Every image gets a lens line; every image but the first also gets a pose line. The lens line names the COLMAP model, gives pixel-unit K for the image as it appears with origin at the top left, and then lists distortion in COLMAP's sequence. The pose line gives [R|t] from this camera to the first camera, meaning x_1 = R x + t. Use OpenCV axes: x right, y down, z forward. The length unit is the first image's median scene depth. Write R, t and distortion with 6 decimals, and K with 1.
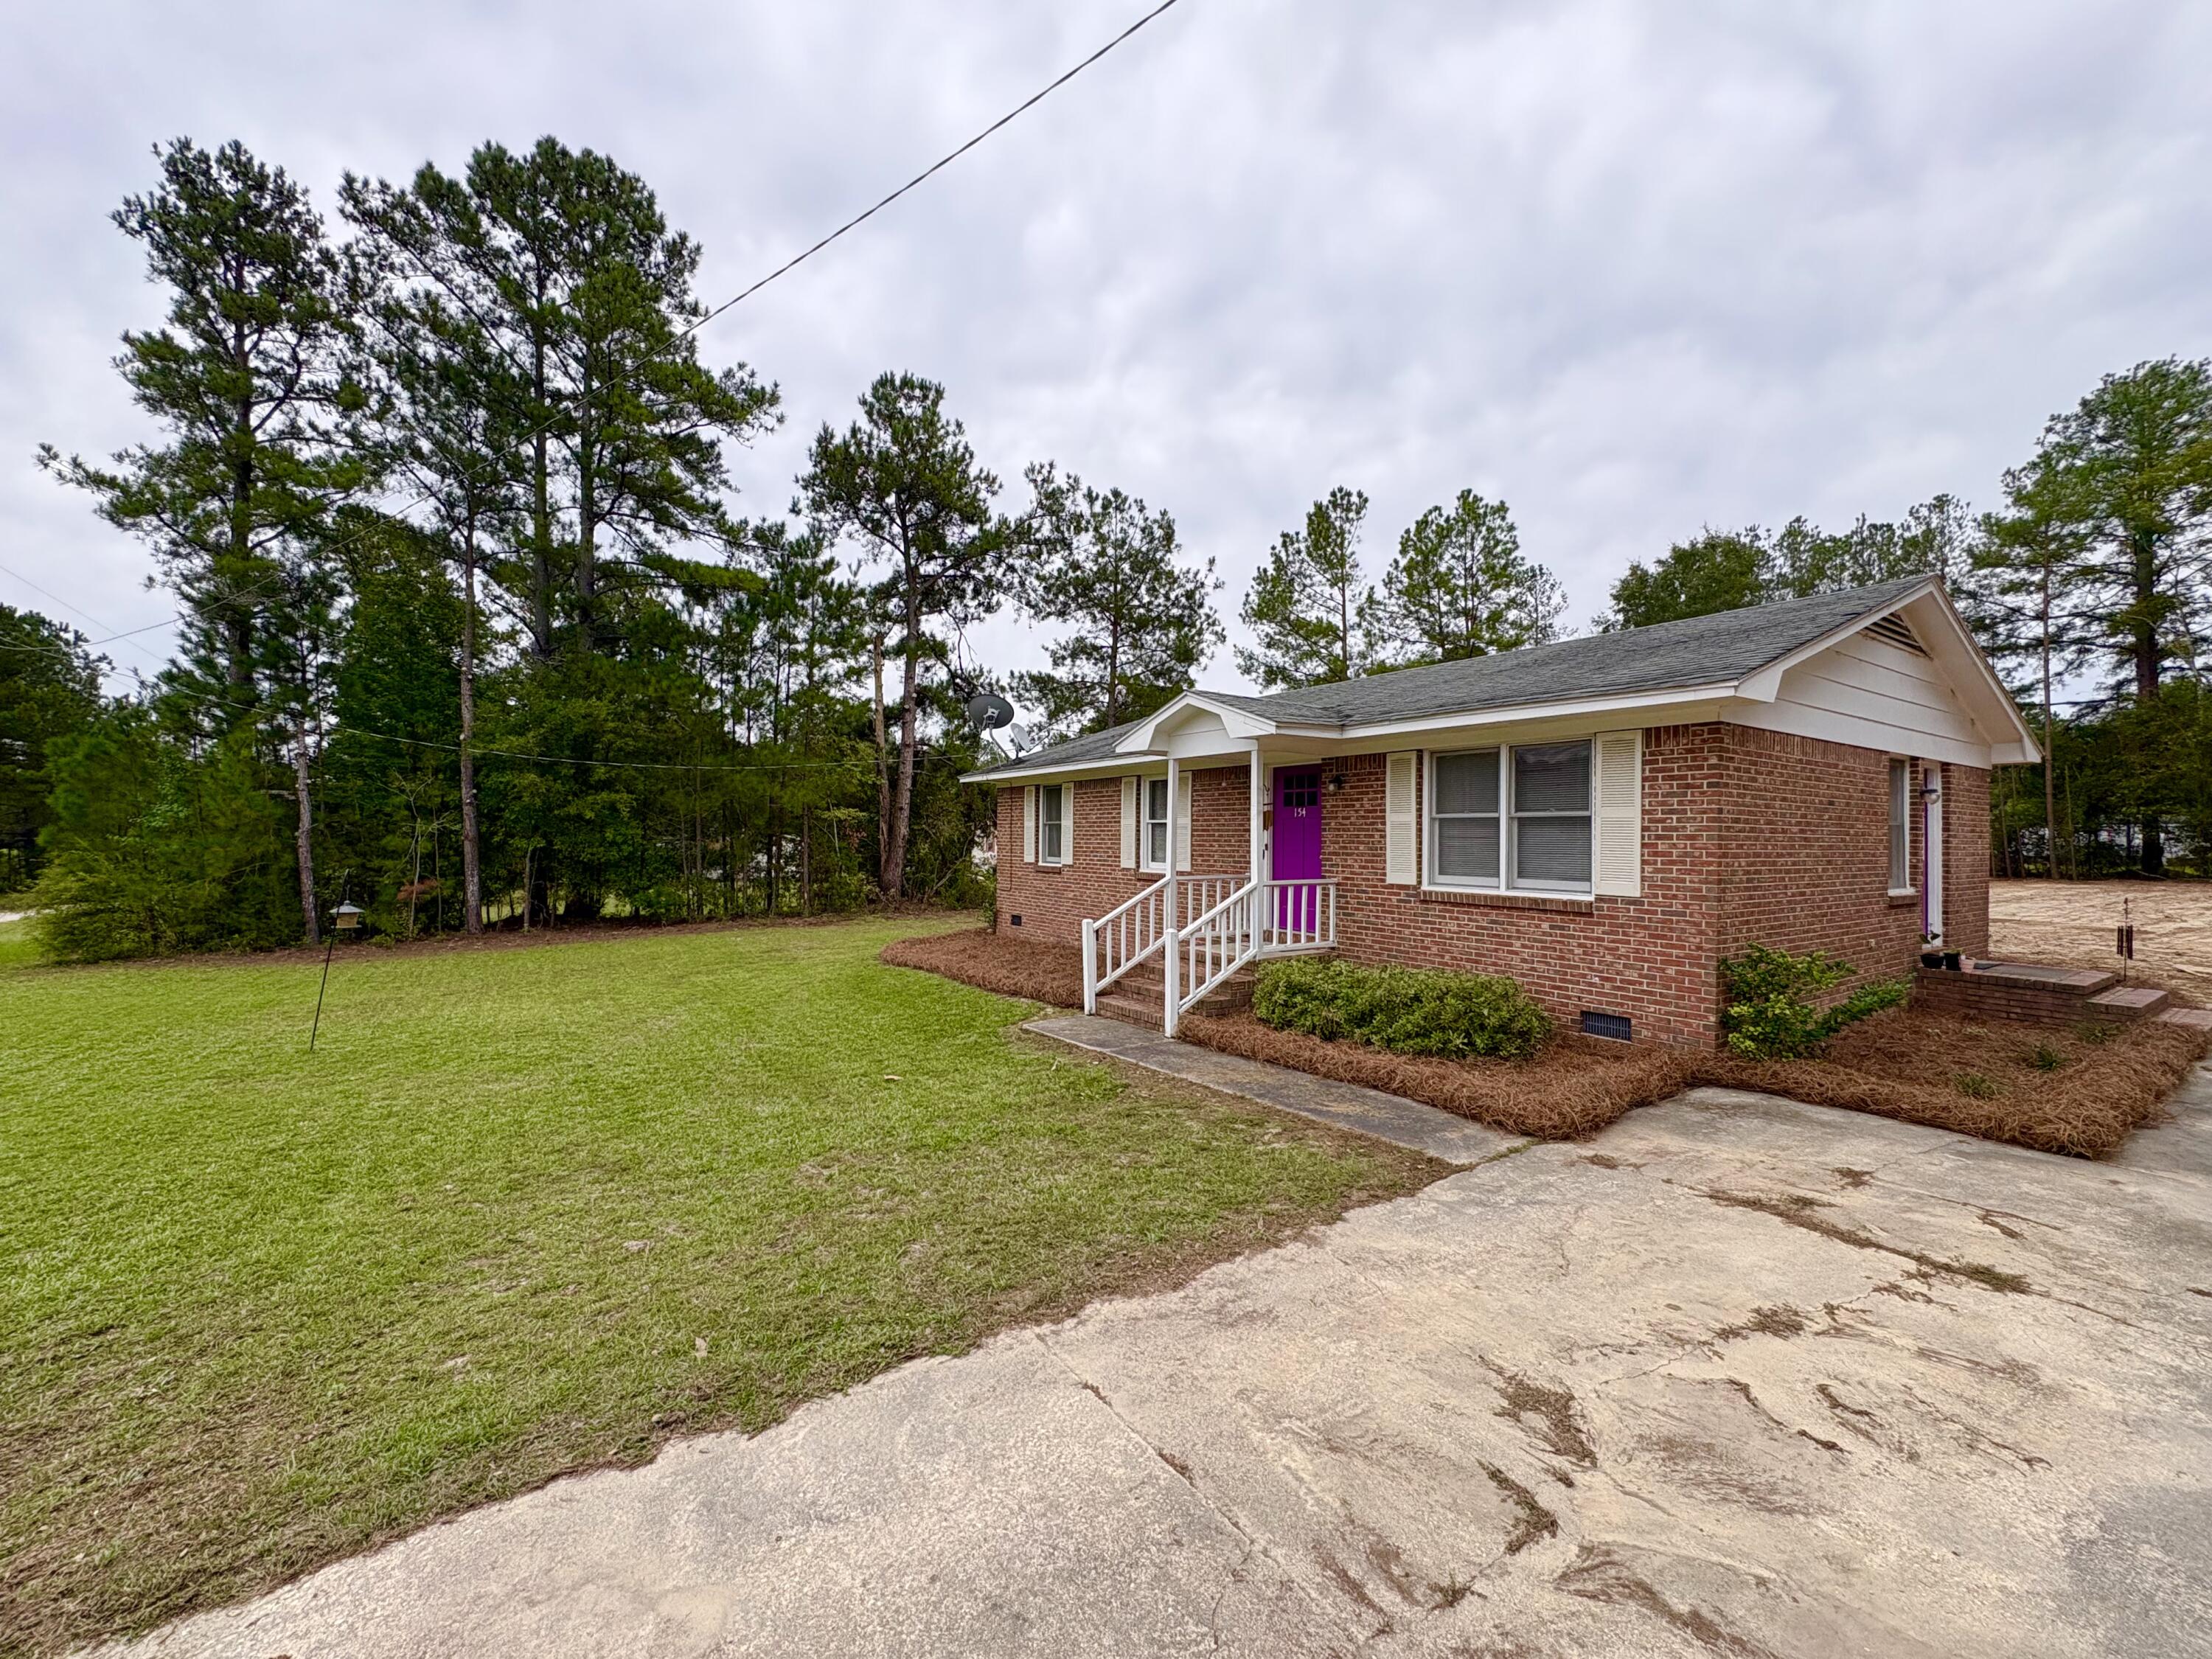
lens RADIAL K [[891.3, 0, 1106.0], [0, 891.3, 829.5], [0, 0, 1]] dist [0.000039, 0.000207]
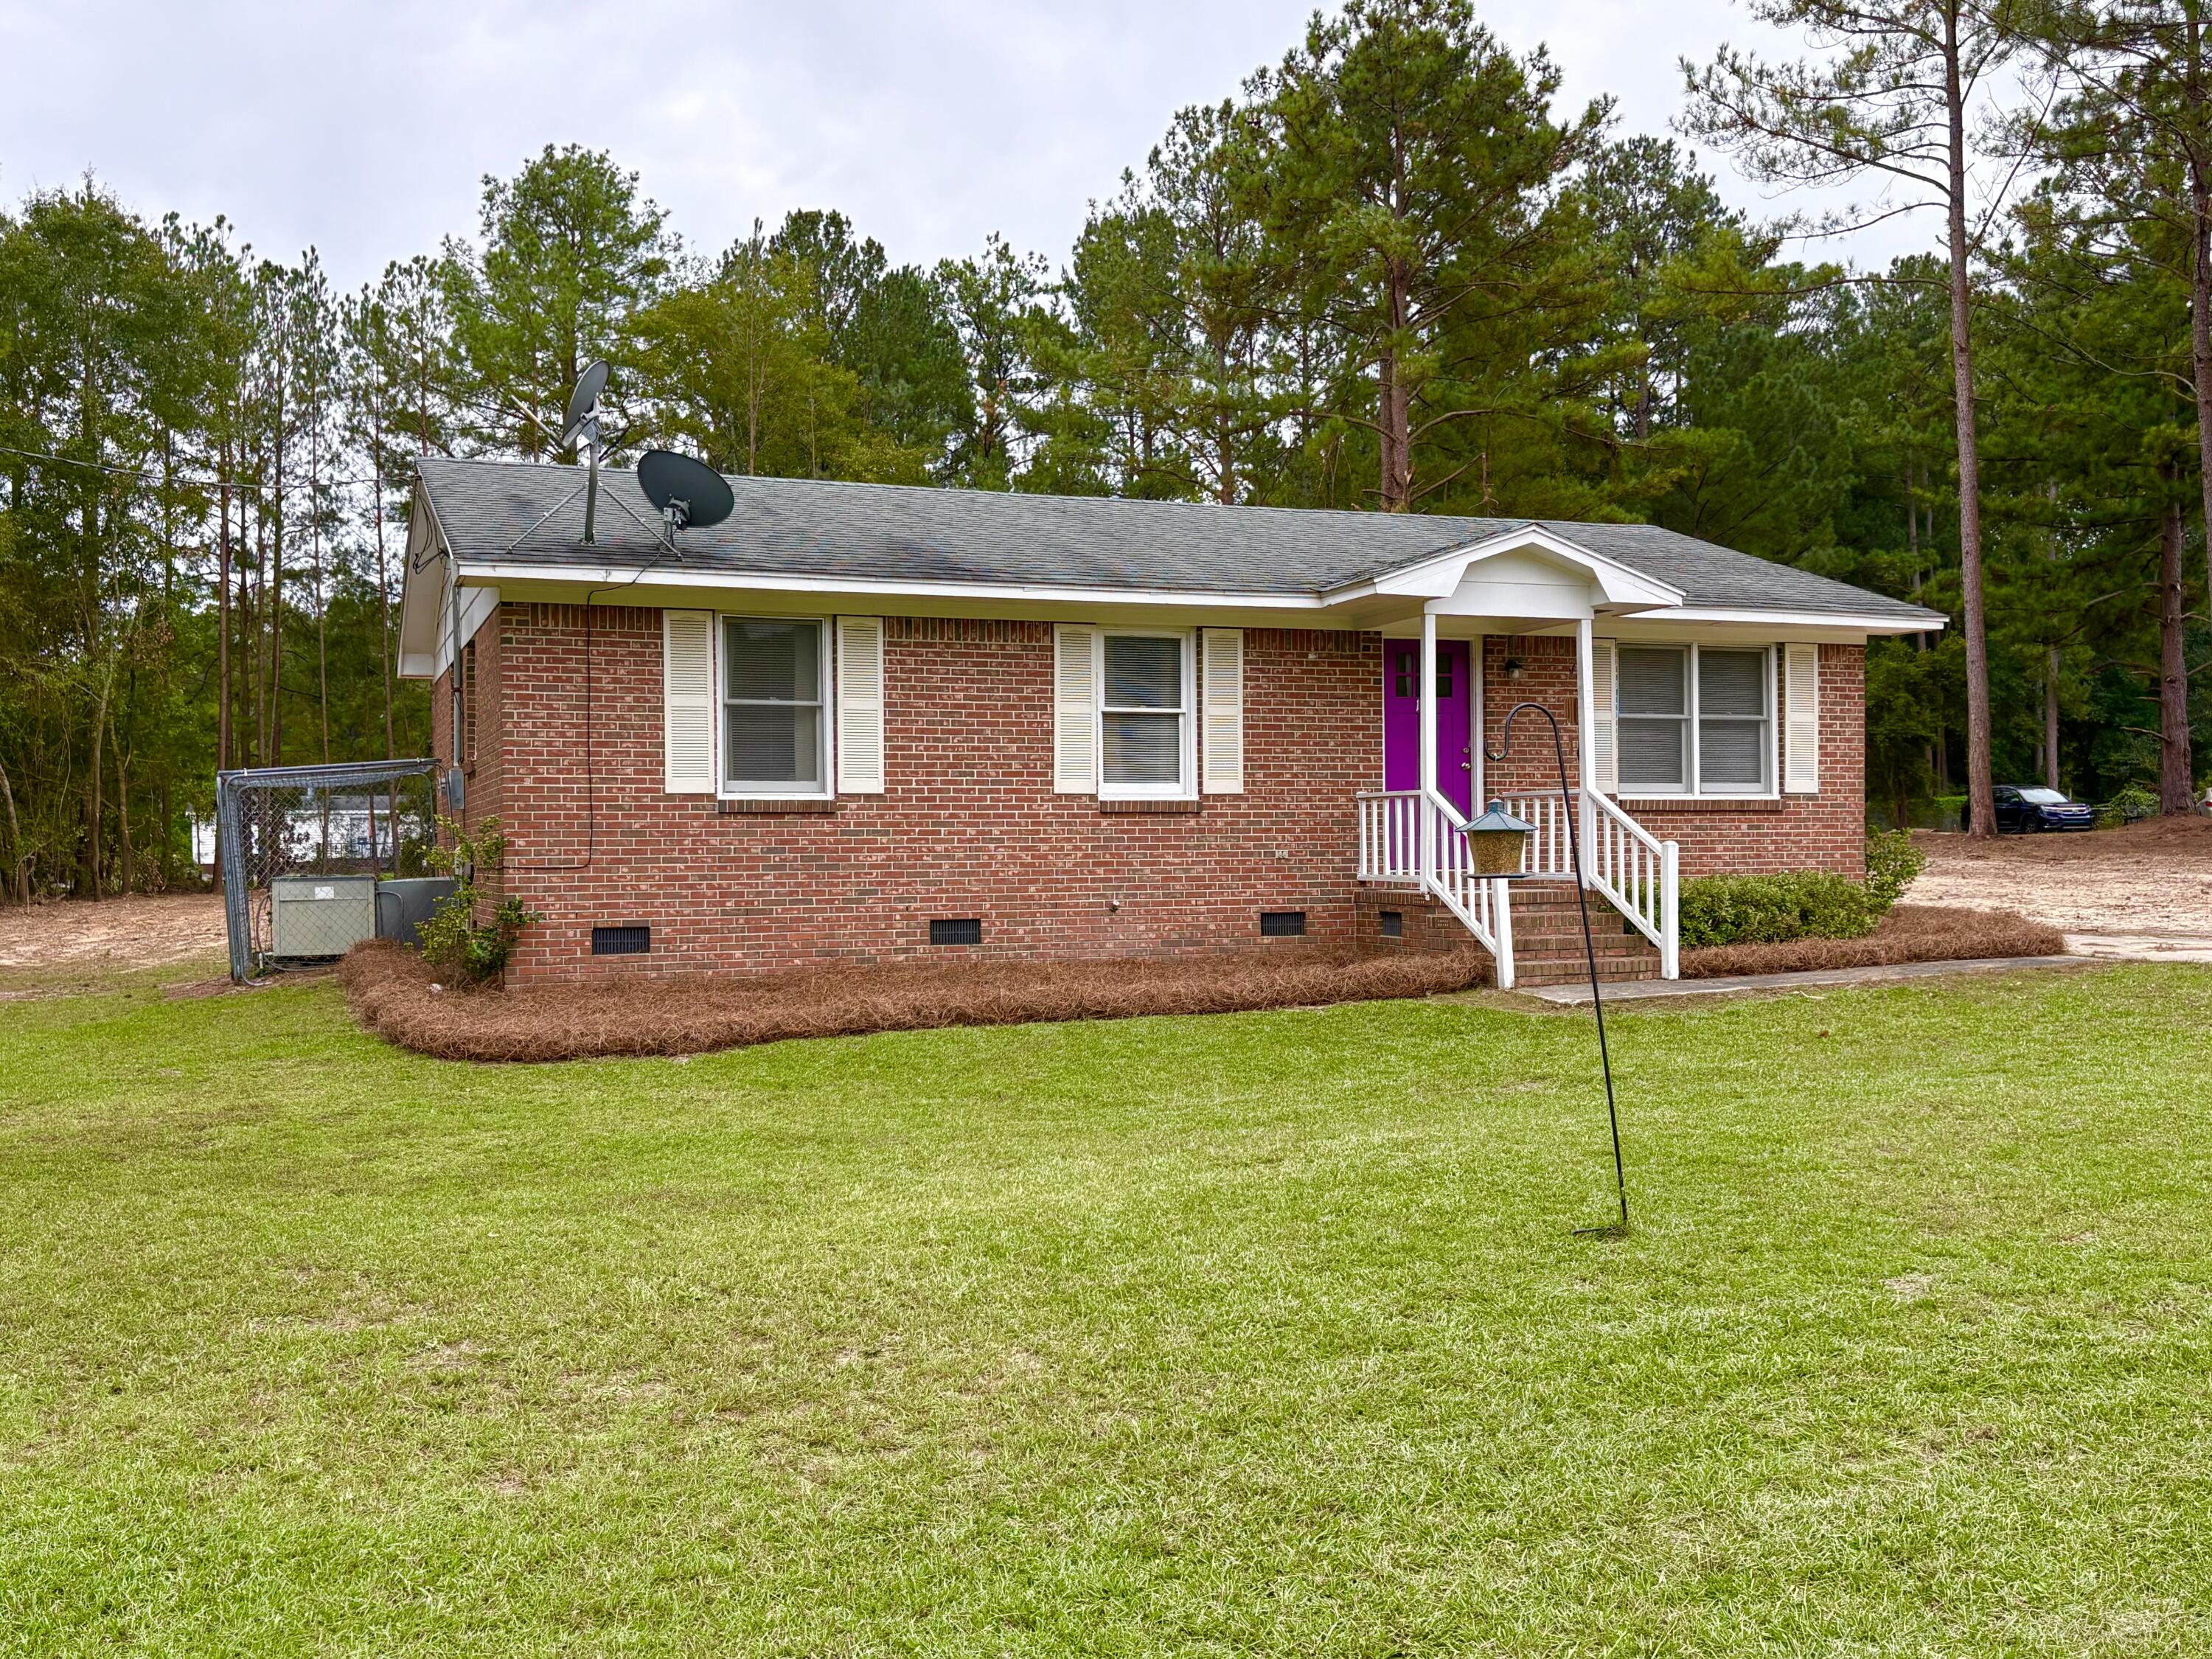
lens RADIAL K [[2150.4, 0, 1106.0], [0, 2150.4, 829.5], [0, 0, 1]] dist [0.068141, -0.000425]
pose [[0.212562, 0.004210, 0.977138, -0.673345], [0.005164, 0.999972, -0.005431, 0.039261], [-0.977134, 0.006200, 0.212534, 0.385166]]
